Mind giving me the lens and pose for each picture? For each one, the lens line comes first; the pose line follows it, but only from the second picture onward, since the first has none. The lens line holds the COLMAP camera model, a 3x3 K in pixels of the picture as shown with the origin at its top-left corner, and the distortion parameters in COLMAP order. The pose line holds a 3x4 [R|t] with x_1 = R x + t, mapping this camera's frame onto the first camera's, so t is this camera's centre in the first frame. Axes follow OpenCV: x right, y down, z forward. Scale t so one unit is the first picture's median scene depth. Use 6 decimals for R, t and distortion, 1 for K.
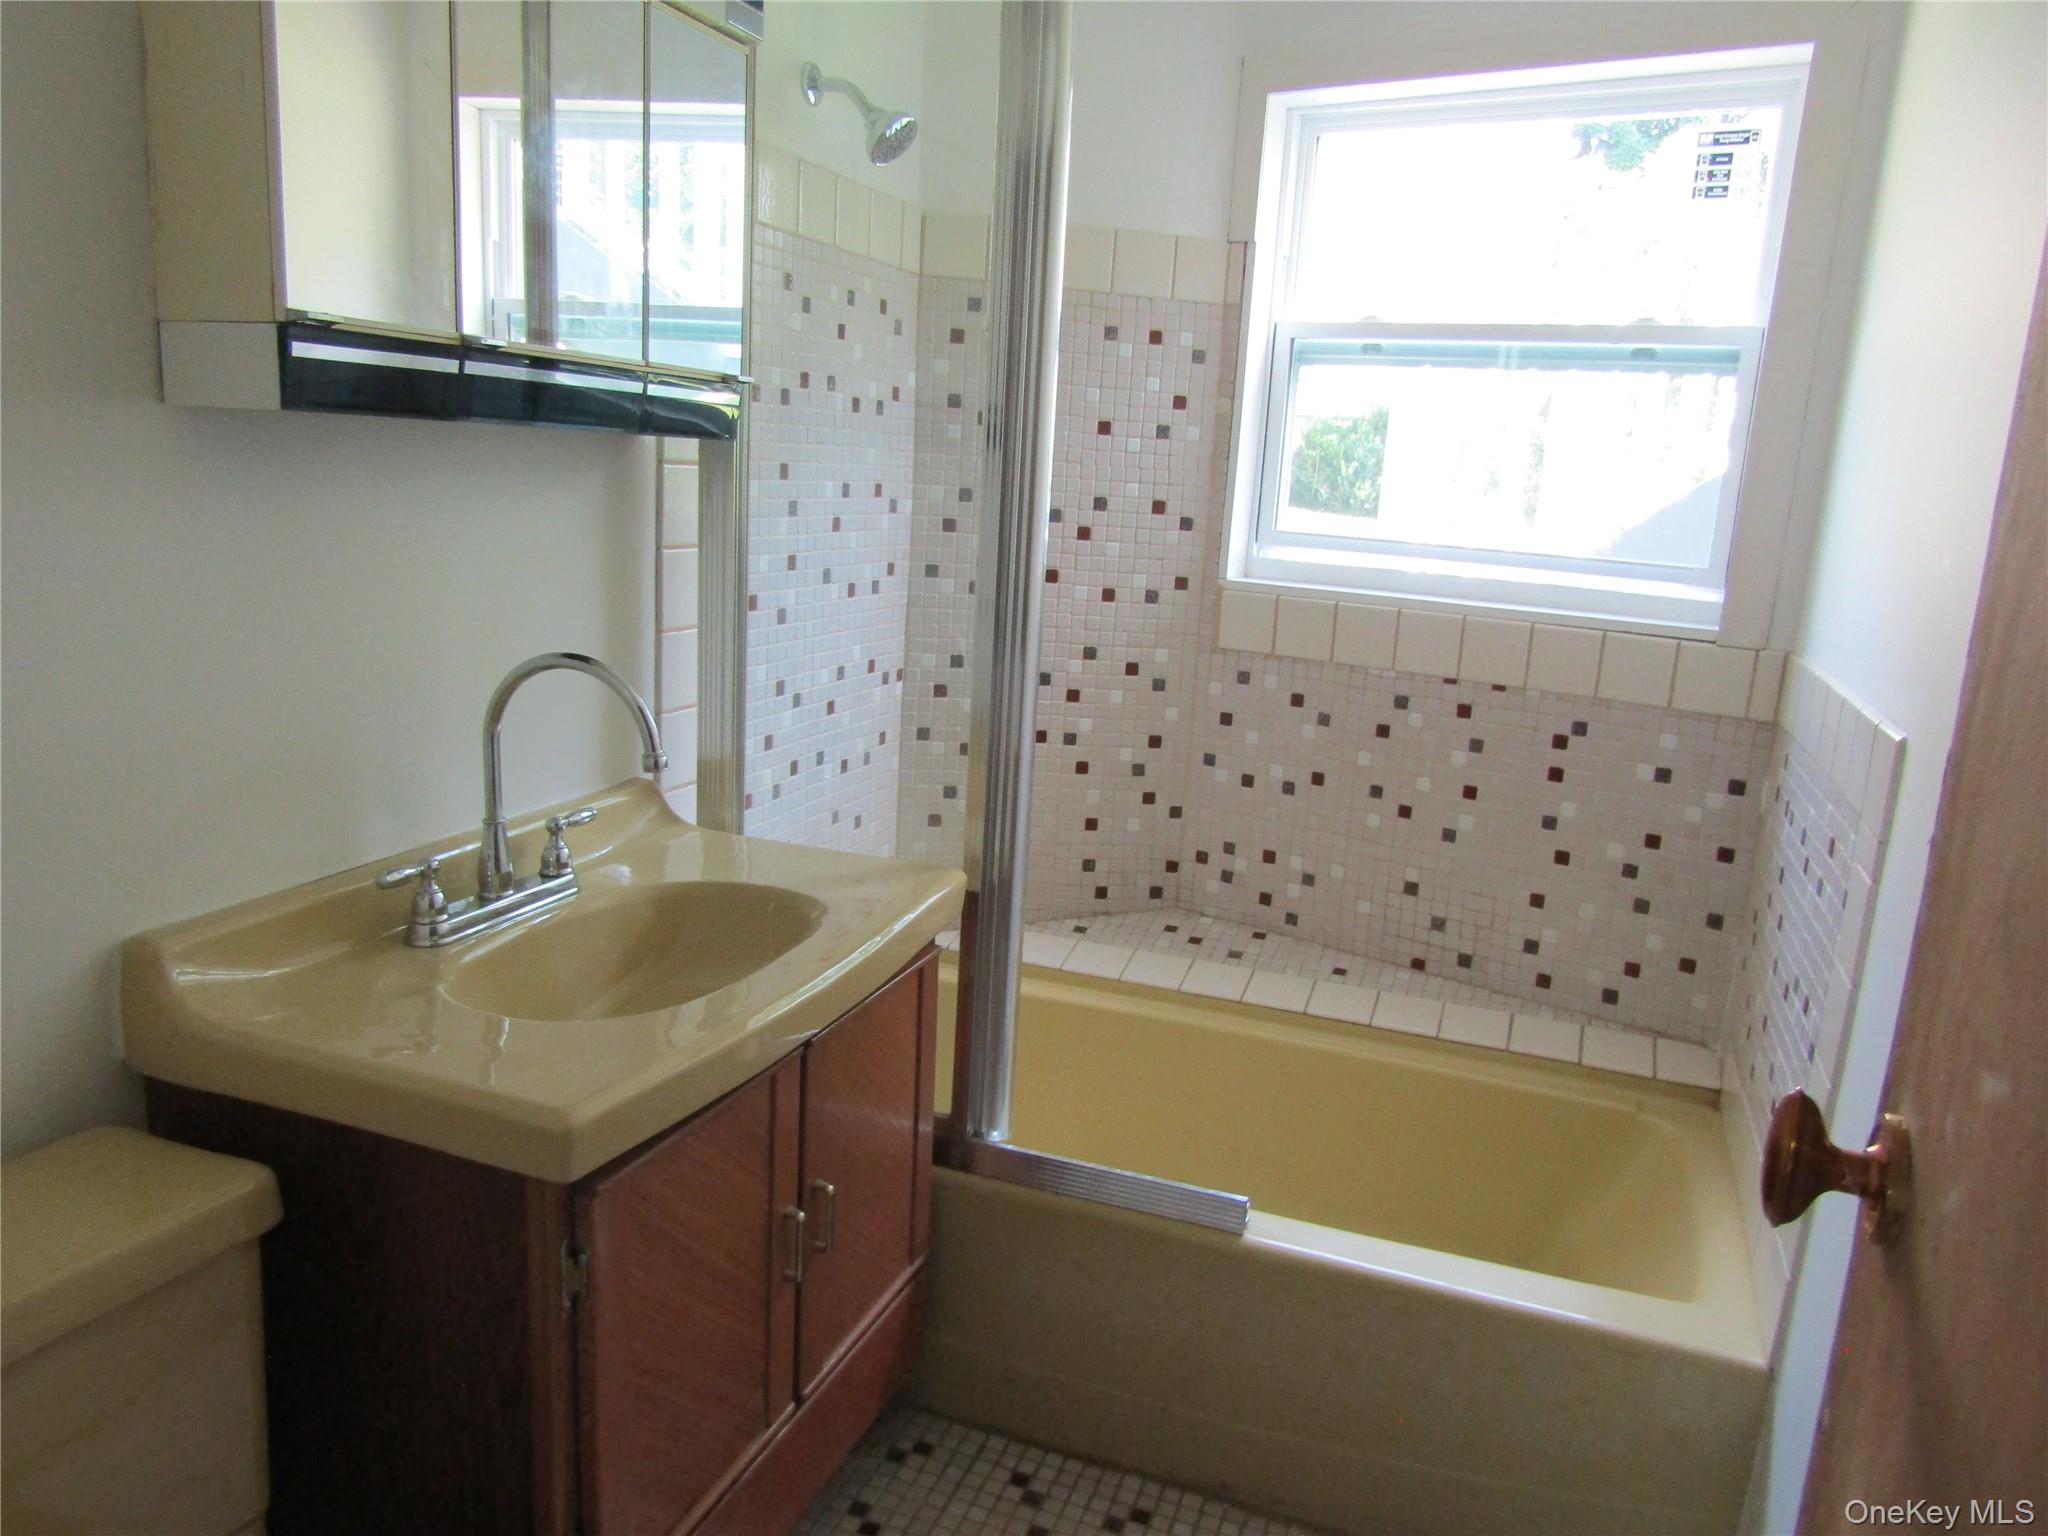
lens RADIAL K [[1460.9, 0, 1021.4], [0, 1460.9, 770.4], [0, 0, 1]] dist [-0.012198, -0.001484]
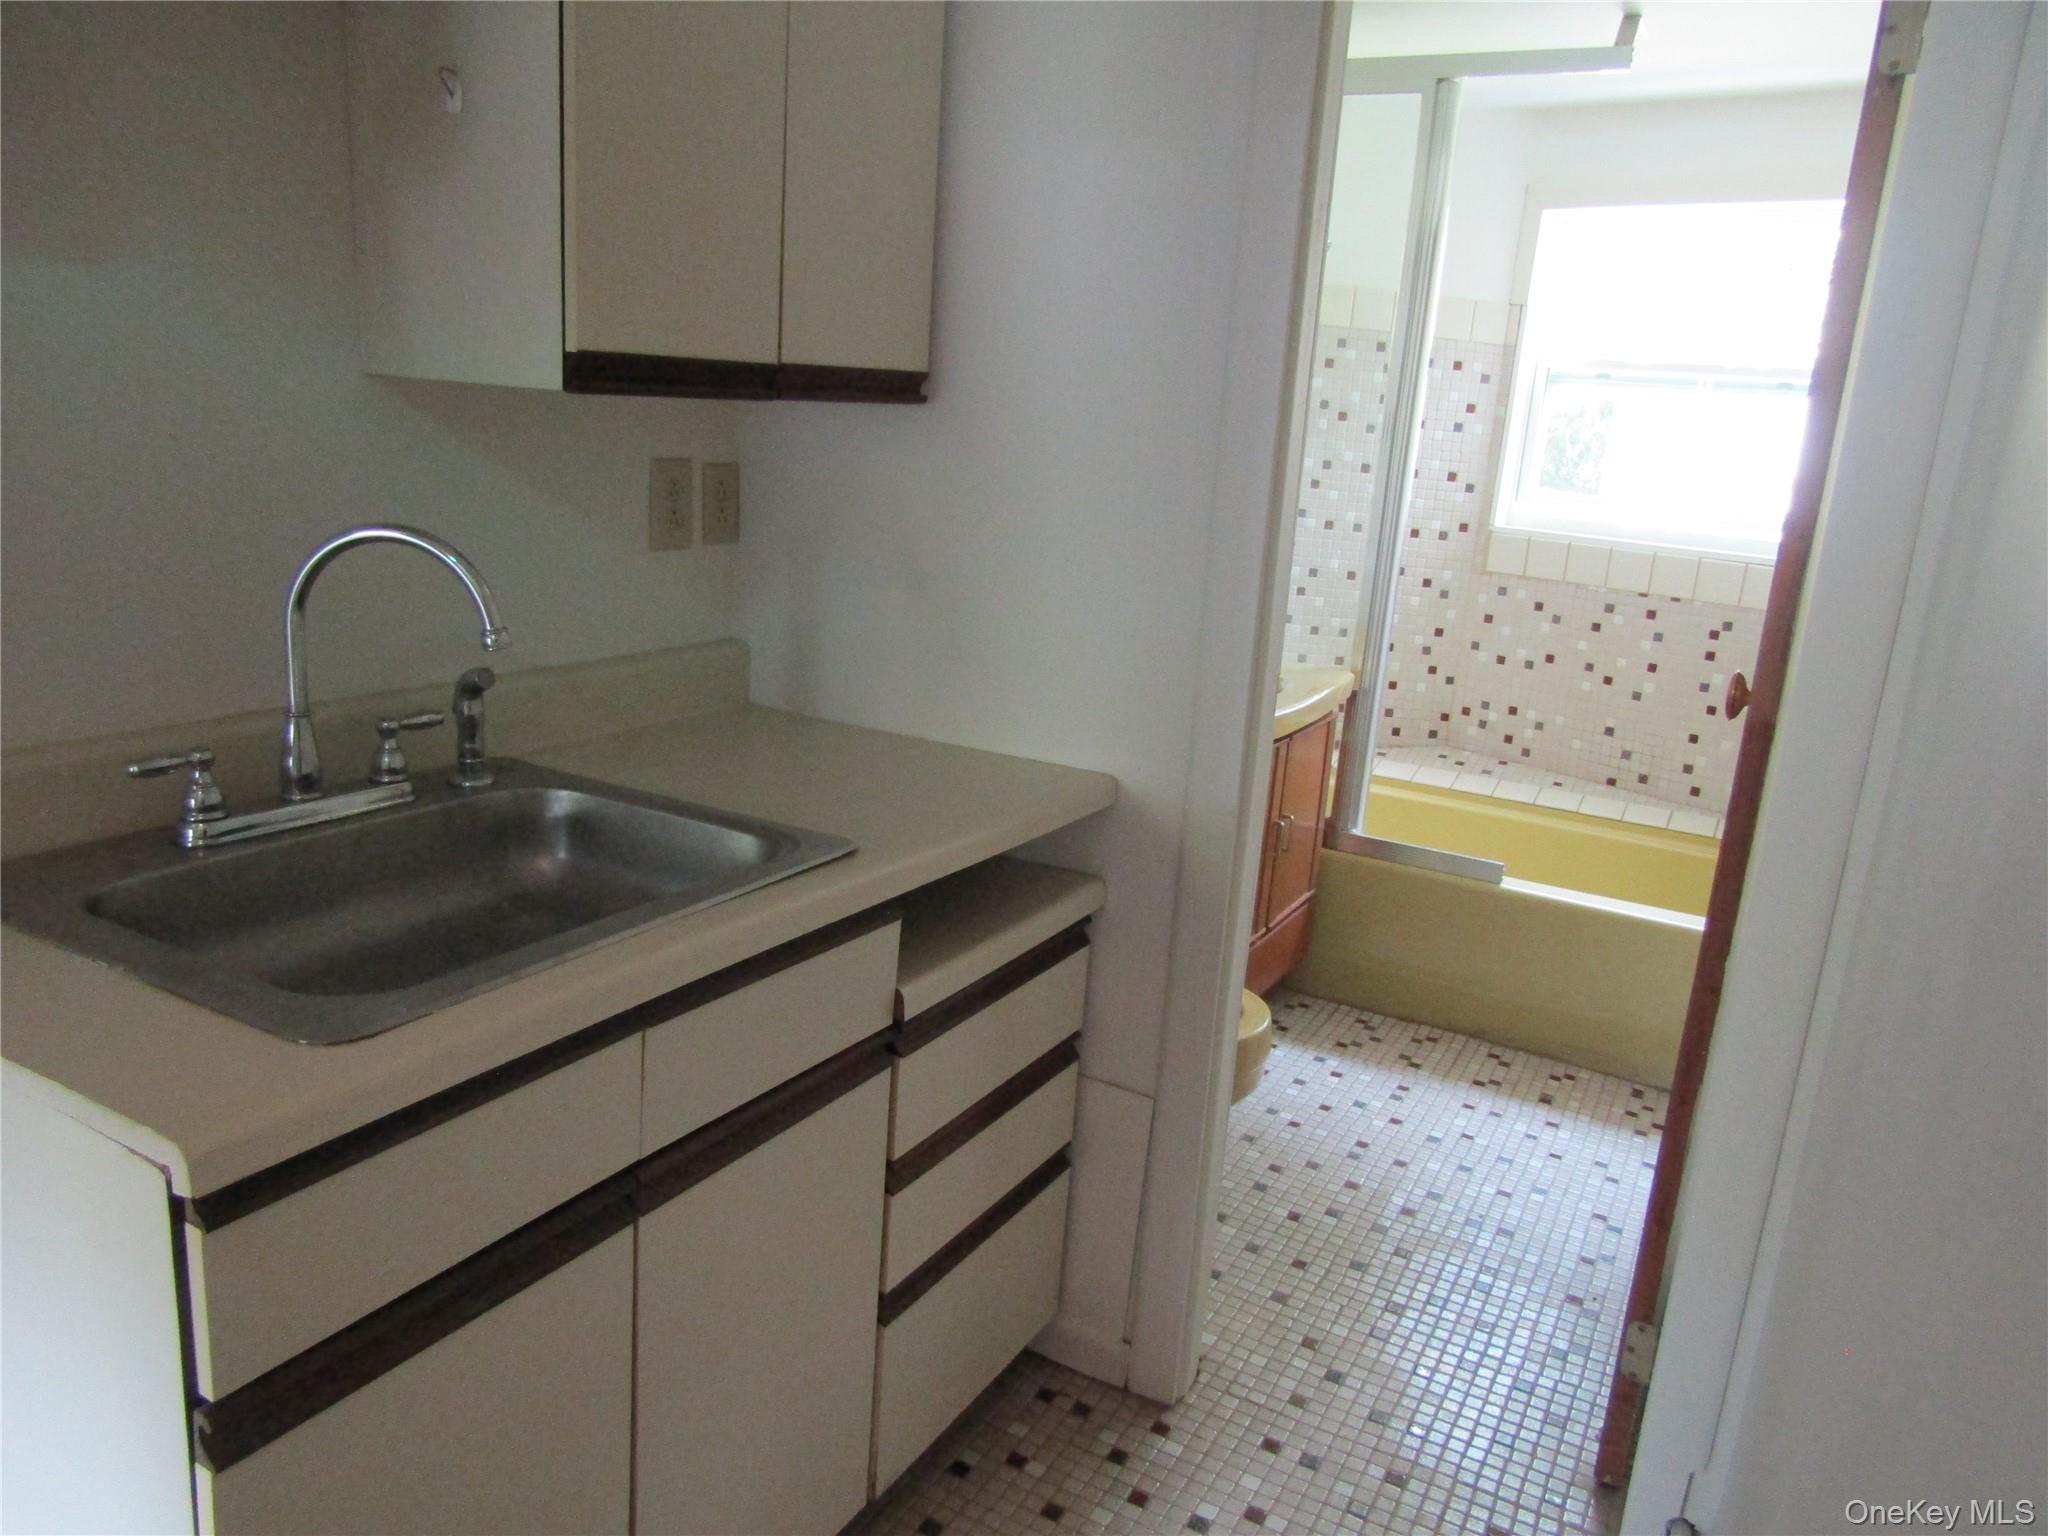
lens RADIAL K [[1460.9, 0, 1026.6], [0, 1460.9, 766.7], [0, 0, 1]] dist [-0.012198, -0.001484]
pose [[0.990875, 0.052098, -0.124311, -0.142663], [-0.049895, 0.998538, 0.020772, 0.114163], [0.125212, -0.014380, 0.992026, -0.578242]]
